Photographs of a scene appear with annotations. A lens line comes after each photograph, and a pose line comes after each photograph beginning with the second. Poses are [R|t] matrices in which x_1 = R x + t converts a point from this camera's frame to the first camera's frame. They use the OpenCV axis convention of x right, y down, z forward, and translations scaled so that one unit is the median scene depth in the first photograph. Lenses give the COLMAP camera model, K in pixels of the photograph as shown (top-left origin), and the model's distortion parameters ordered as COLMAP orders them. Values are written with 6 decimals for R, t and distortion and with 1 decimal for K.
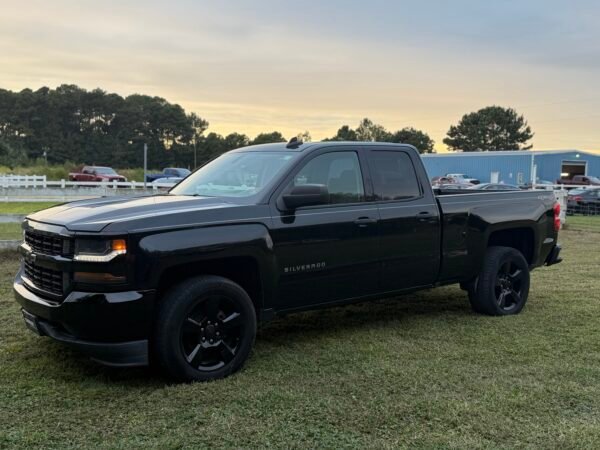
lens RADIAL K [[775.7, 0, 296.5], [0, 775.7, 240.3], [0, 0, 1]] dist [0.261369, -0.701335]
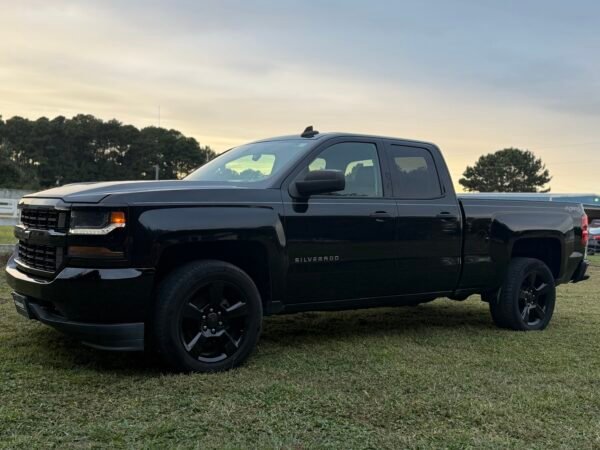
lens RADIAL K [[775.7, 0, 296.5], [0, 775.7, 240.3], [0, 0, 1]] dist [0.261369, -0.701335]
pose [[0.999309, 0.033945, -0.015120, -0.000297], [-0.034876, 0.997191, -0.066285, 0.067937], [0.012828, 0.066767, 0.997686, 0.061506]]
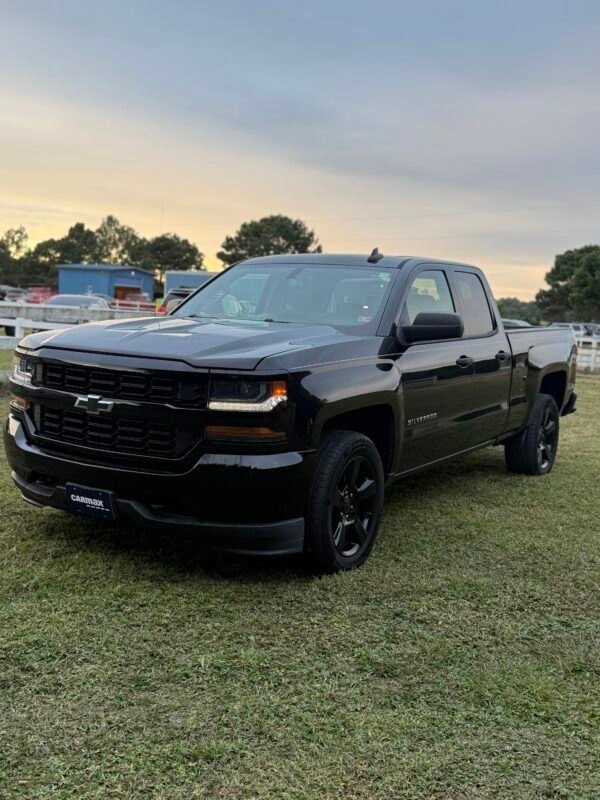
lens RADIAL K [[1025.8, 0, 336.6], [0, 1025.8, 429.3], [0, 0, 1]] dist [0.273263, -0.748194]
pose [[0.909071, -0.011217, 0.416491, -0.448630], [-0.006471, 0.999137, 0.041034, 0.003310], [-0.416591, -0.039998, 0.908213, 0.089911]]
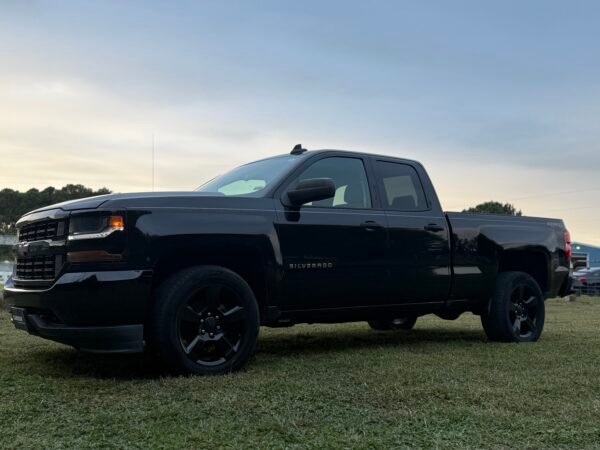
lens RADIAL K [[769.4, 0, 300.0], [0, 769.4, 225.0], [0, 0, 1]] dist [0.273263, -0.748194]
pose [[0.999986, -0.003372, 0.004103, -0.005563], [0.004063, 0.983255, -0.182187, 0.143679], [-0.003420, 0.182202, 0.983255, 0.054344]]
